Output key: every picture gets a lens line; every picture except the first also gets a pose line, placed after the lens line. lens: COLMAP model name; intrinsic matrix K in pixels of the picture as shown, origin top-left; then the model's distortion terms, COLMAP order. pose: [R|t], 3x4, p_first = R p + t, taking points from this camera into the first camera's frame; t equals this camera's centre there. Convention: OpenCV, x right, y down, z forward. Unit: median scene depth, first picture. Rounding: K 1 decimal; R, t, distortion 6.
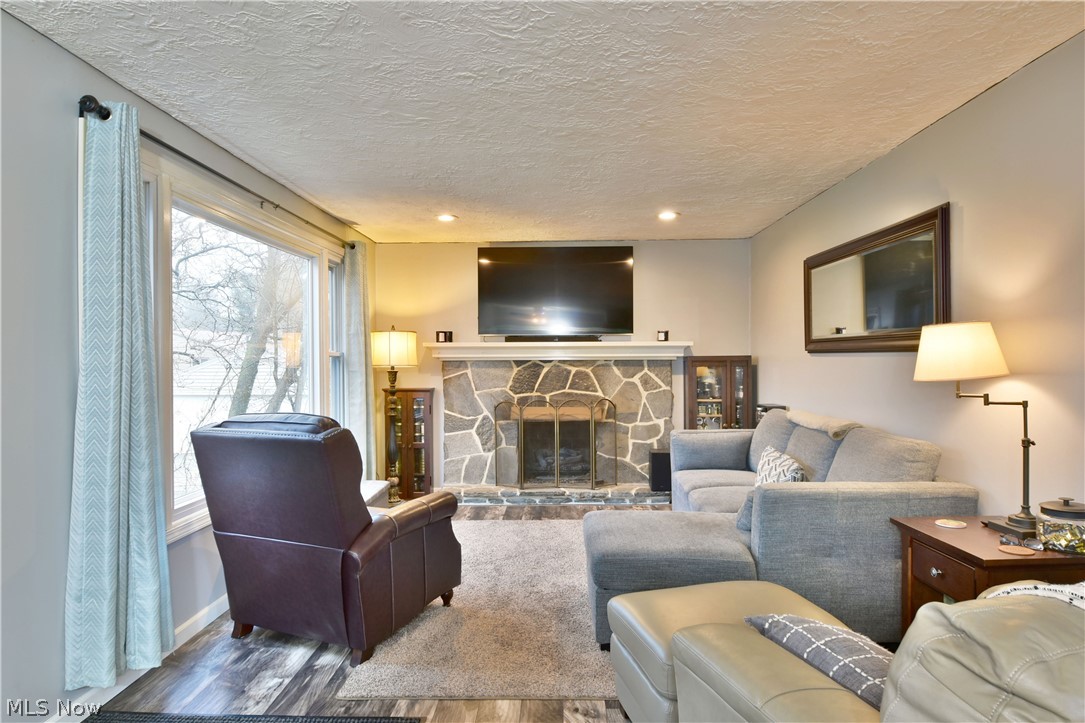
lens RADIAL K [[654.1, 0, 543.7], [0, 654.1, 364.1], [0, 0, 1]] dist [-0.010782, -0.002037]
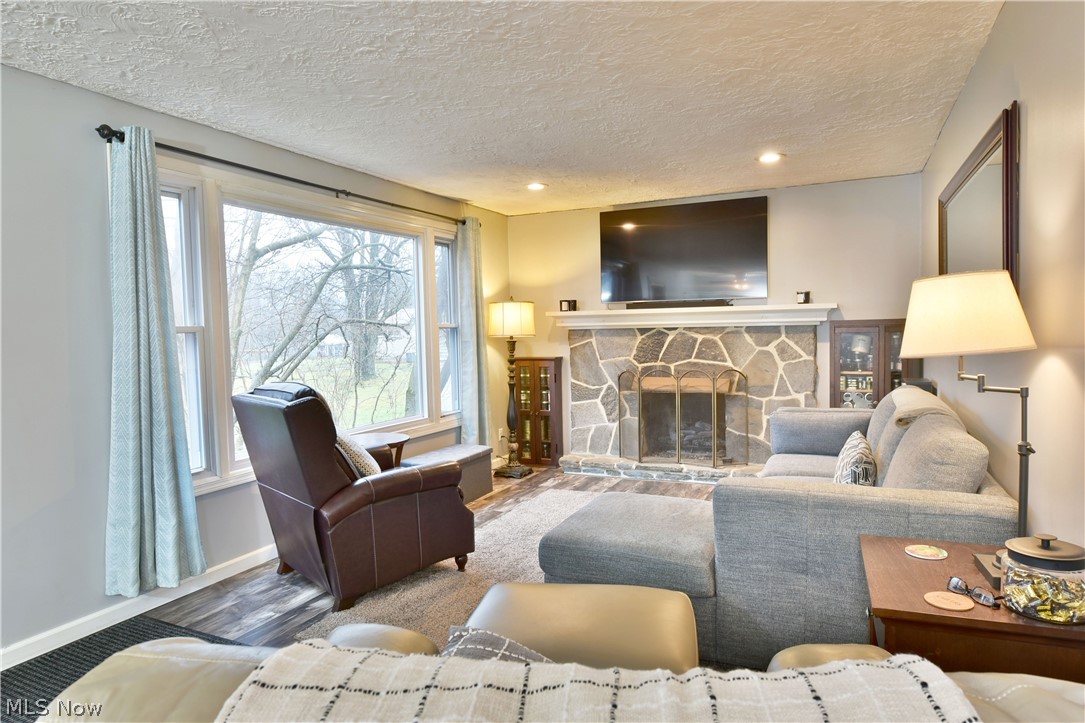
lens RADIAL K [[654.1, 0, 543.7], [0, 654.1, 364.1], [0, 0, 1]] dist [-0.010782, -0.002037]
pose [[0.916419, 0.007527, -0.400149, 0.218234], [0.013917, 0.998619, 0.050658, -0.003883], [0.399977, -0.051993, 0.915049, 0.070003]]
